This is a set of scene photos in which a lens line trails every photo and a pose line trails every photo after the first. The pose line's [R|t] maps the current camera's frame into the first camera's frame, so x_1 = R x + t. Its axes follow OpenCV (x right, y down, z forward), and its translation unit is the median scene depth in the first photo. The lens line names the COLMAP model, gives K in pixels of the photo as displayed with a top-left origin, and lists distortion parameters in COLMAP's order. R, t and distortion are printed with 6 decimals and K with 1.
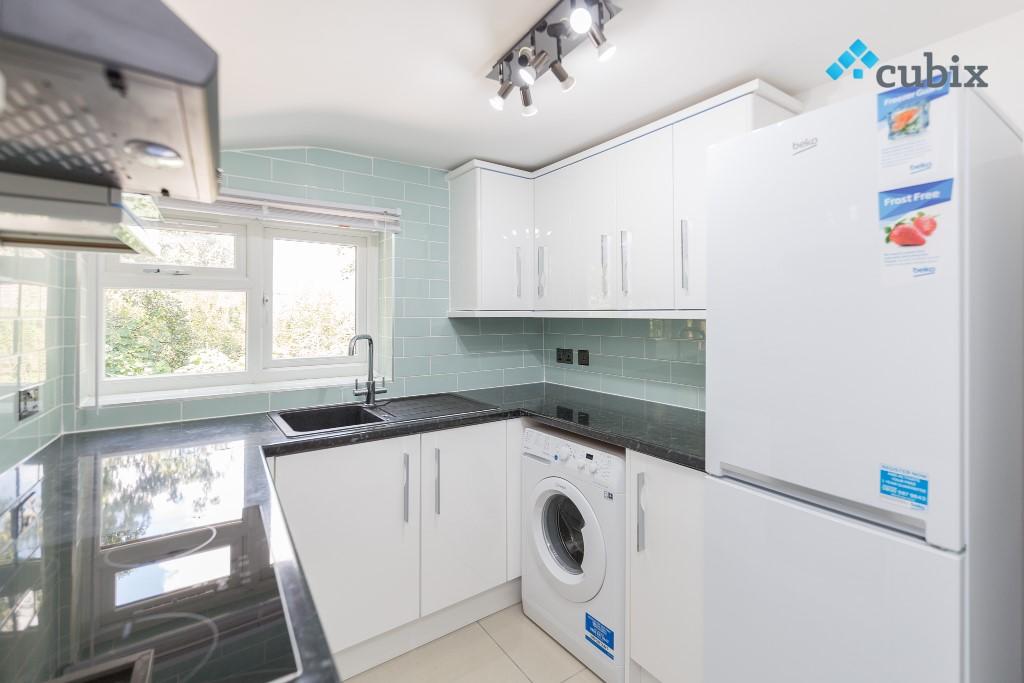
lens RADIAL K [[461.0, 0, 527.8], [0, 461.0, 303.3], [0, 0, 1]] dist [-0.001852, -0.000469]
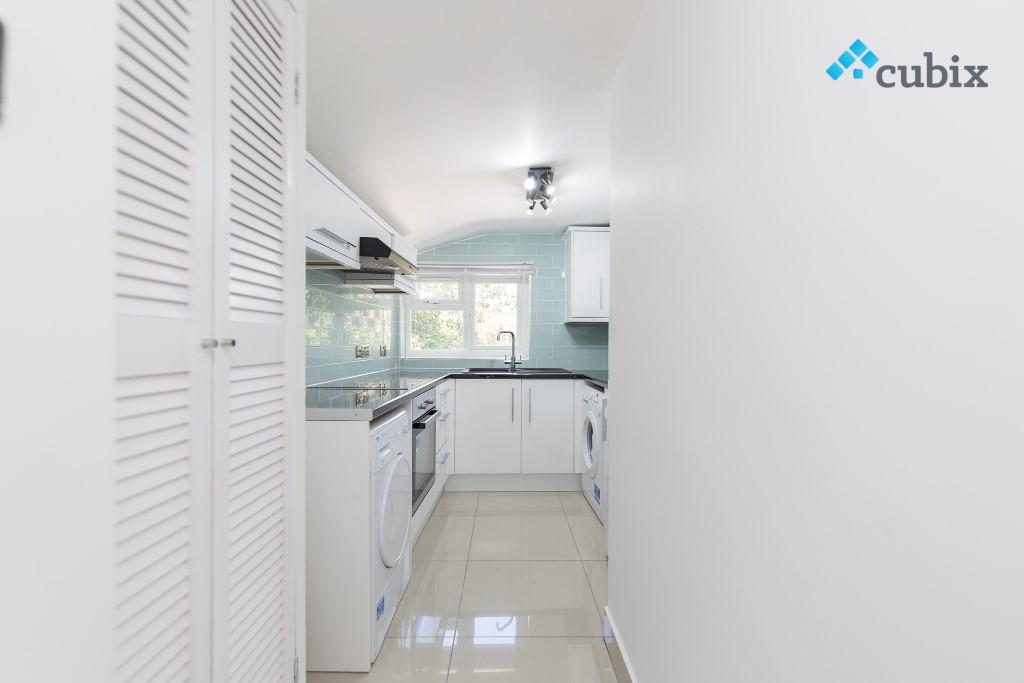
lens RADIAL K [[461.0, 0, 514.9], [0, 461.0, 337.0], [0, 0, 1]] dist [-0.001852, -0.000469]
pose [[0.811493, -0.005966, -0.584332, 0.795604], [0.009036, 0.999956, 0.002339, 0.090925], [0.584293, -0.007178, 0.811511, -0.531223]]
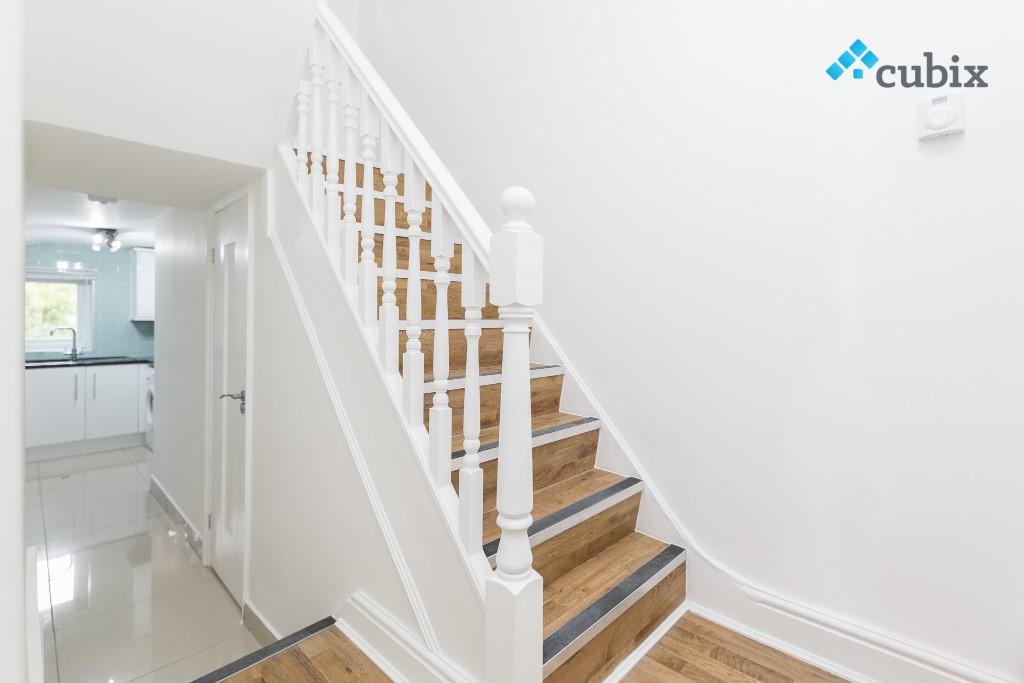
lens RADIAL K [[461.0, 0, 519.4], [0, 461.0, 314.5], [0, 0, 1]] dist [-0.001852, -0.000469]
pose [[0.983199, 0.003383, 0.182506, 1.451392], [-0.004331, 0.999979, 0.004797, -0.015683], [-0.182486, -0.005507, 0.983193, -1.672923]]
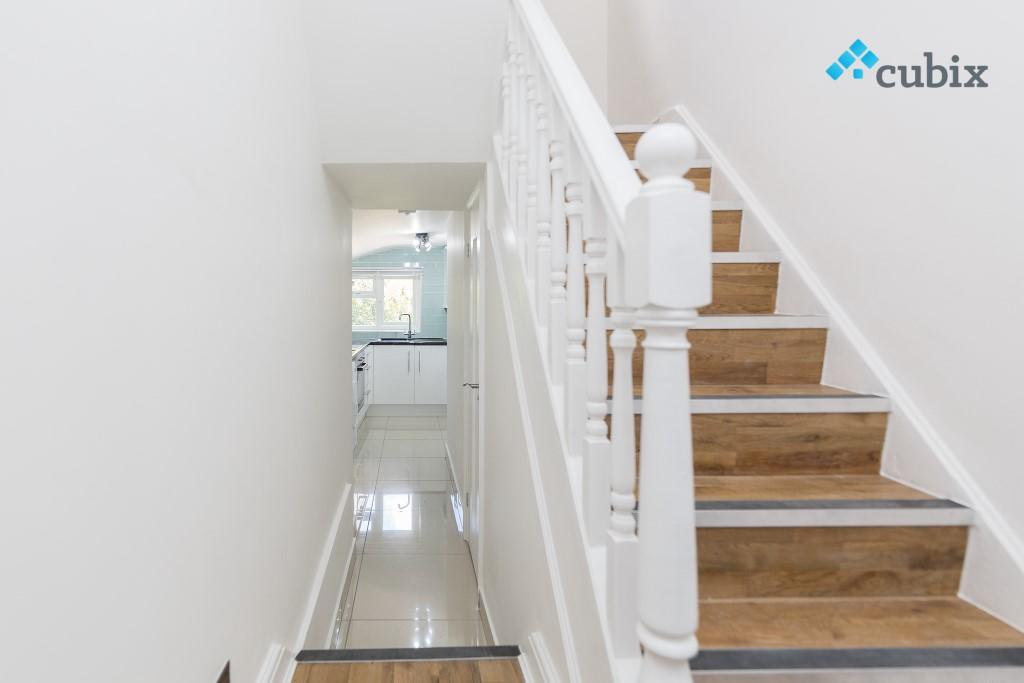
lens RADIAL K [[508.9, 0, 428.1], [0, 508.9, 293.6], [0, 0, 1]] dist [0.005574, -0.002177]
pose [[0.822583, -0.013878, -0.568475, 1.607934], [0.011681, 0.999904, -0.007508, -0.031721], [0.568525, -0.000465, 0.822666, -1.574873]]
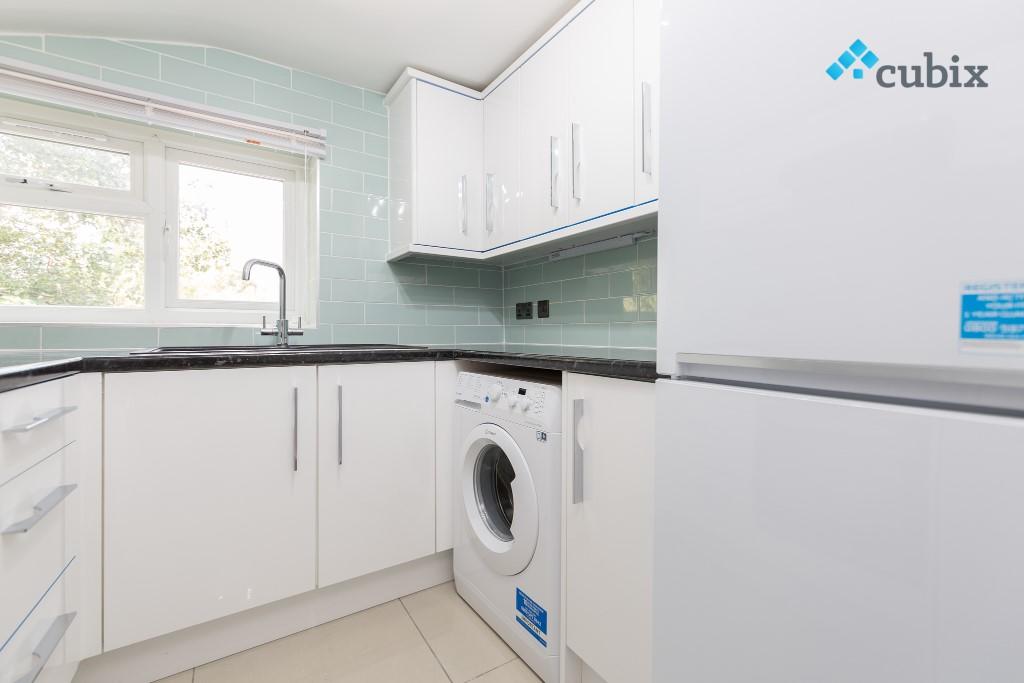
lens RADIAL K [[428.9, 0, 513.8], [0, 428.9, 335.8], [0, 0, 1]] dist [-0.003685, -0.000202]
pose [[0.998542, -0.003127, -0.053884, 0.139951], [0.004099, 0.999831, 0.017947, 0.198127], [0.053819, -0.018142, 0.998386, 0.240832]]
